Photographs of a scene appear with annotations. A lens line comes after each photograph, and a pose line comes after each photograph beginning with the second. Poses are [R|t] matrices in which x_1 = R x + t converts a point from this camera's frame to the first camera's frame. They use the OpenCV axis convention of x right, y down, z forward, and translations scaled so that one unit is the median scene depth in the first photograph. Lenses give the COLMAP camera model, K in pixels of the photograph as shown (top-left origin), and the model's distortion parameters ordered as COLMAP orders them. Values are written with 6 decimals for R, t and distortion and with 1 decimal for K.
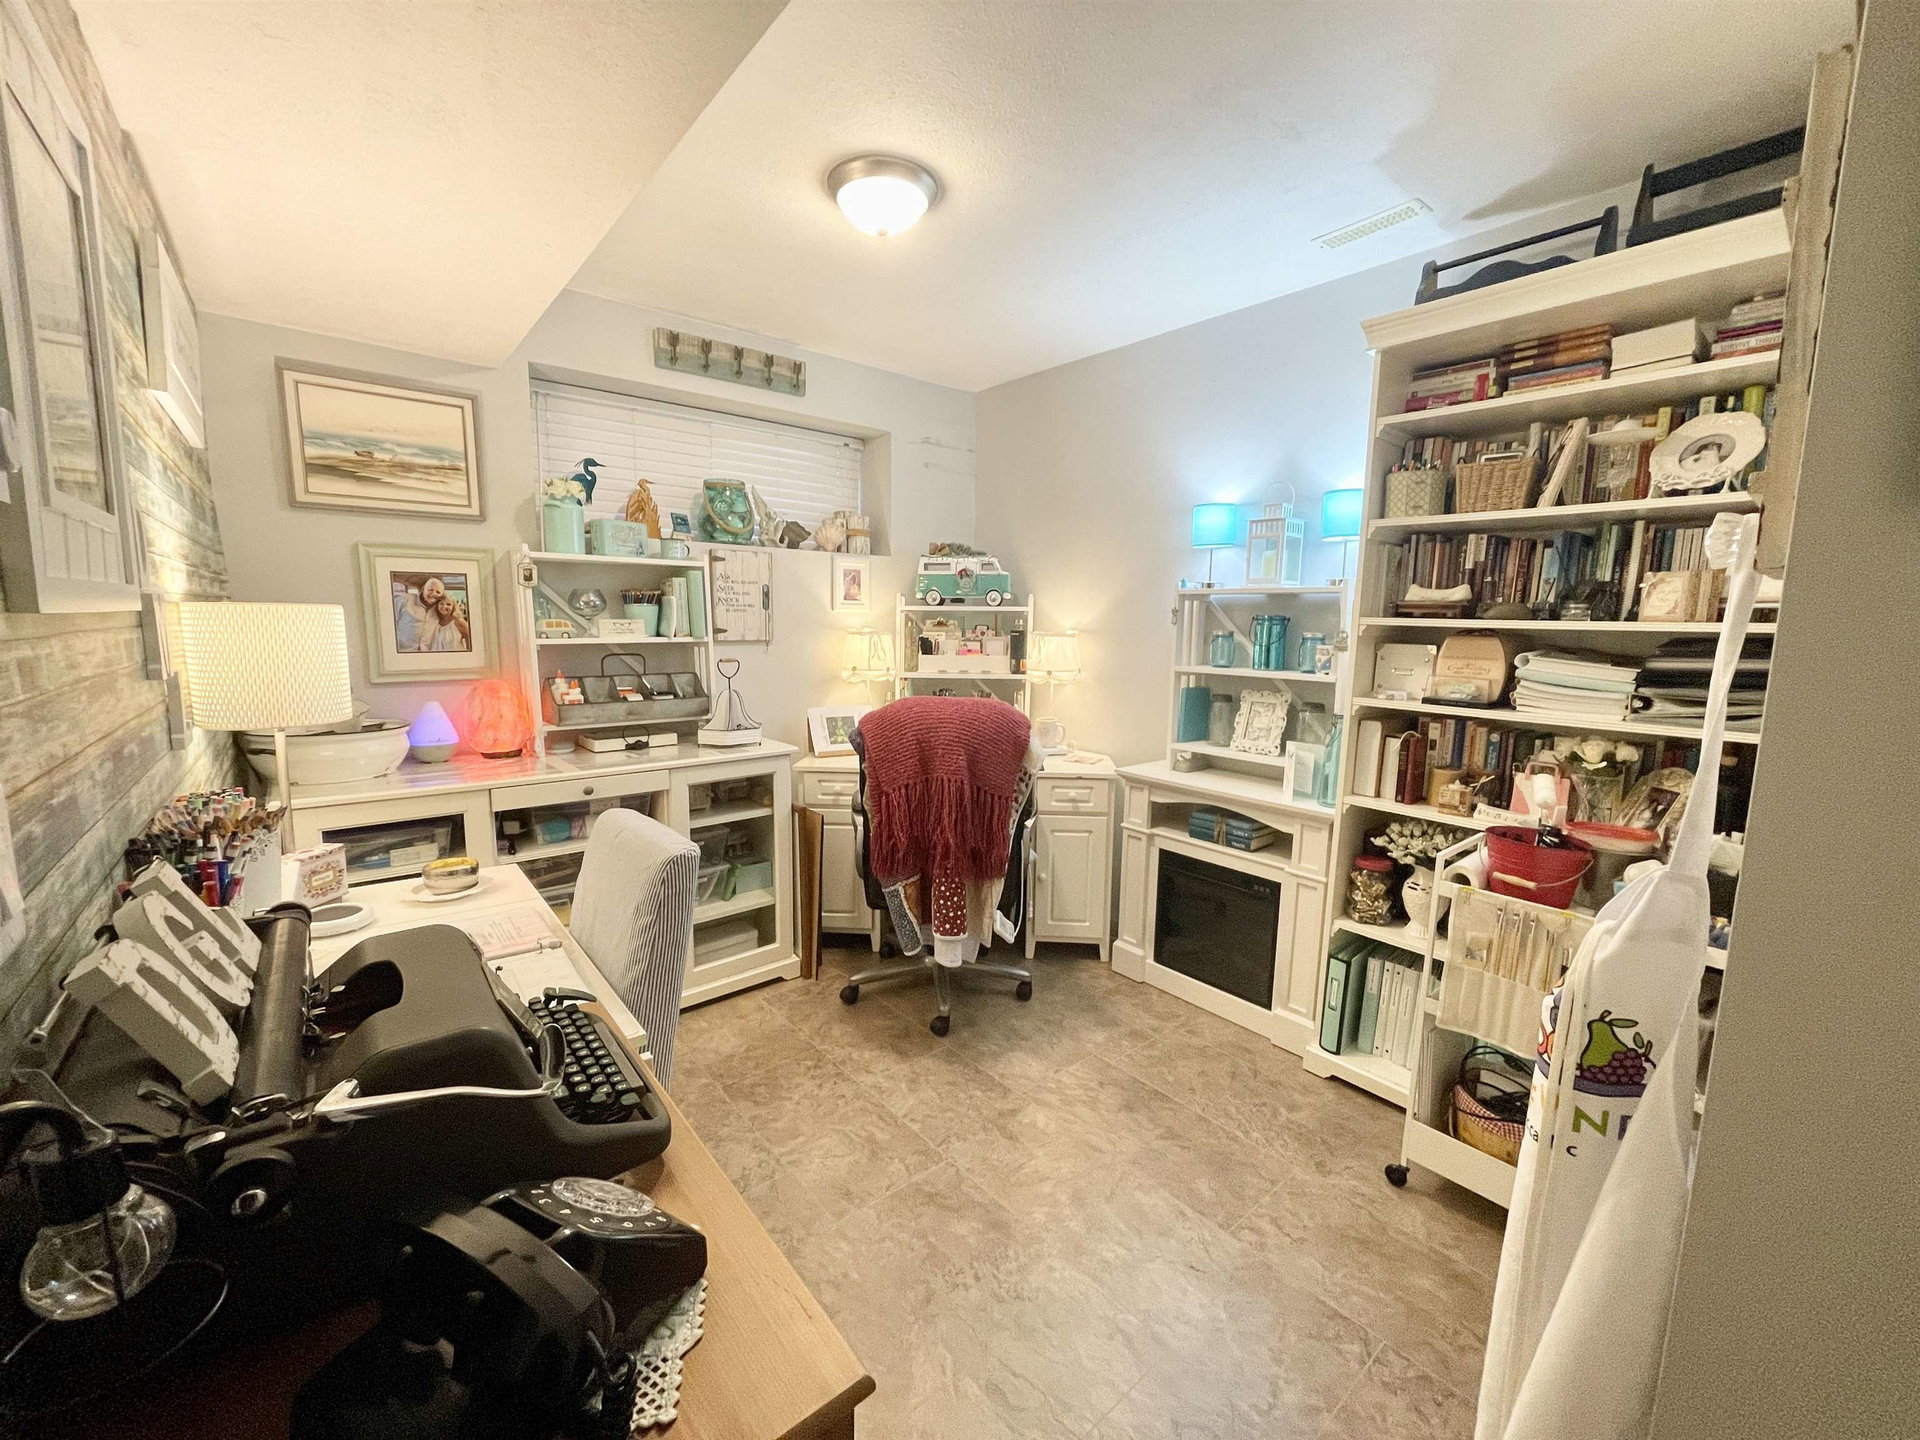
lens RADIAL K [[769.0, 0, 960.4], [0, 769.0, 720.2], [0, 0, 1]] dist [0.002552, -0.003032]
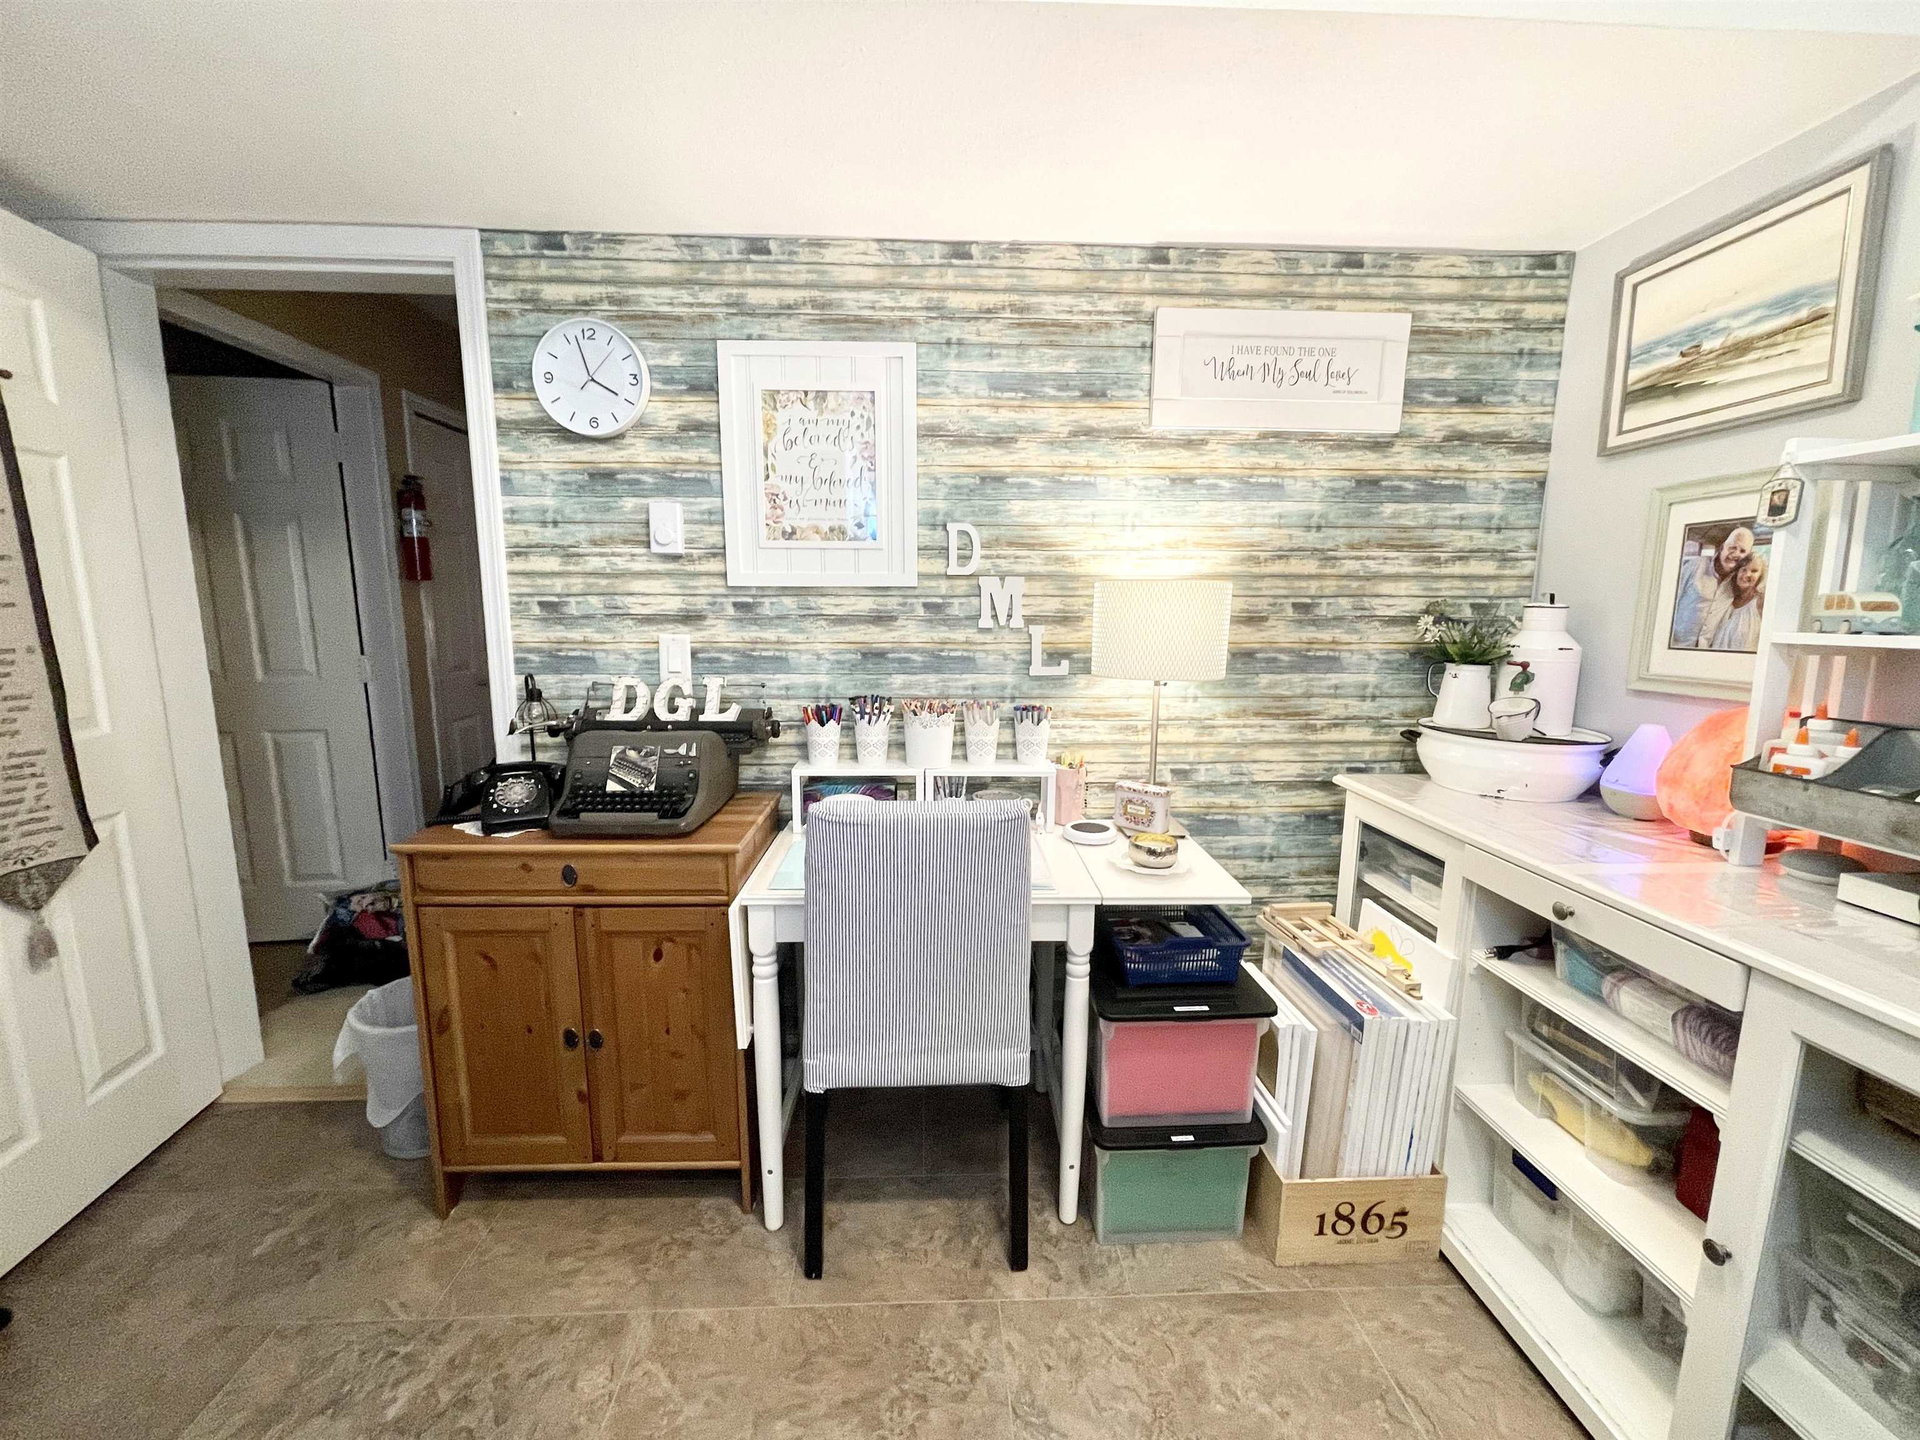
lens RADIAL K [[769.0, 0, 955.3], [0, 769.0, 724.8], [0, 0, 1]] dist [0.002552, -0.003032]
pose [[-0.608975, 0.107240, -0.785907, 0.171594], [-0.115544, 0.968256, 0.221654, -0.099485], [0.784729, 0.225788, -0.577252, 0.913322]]
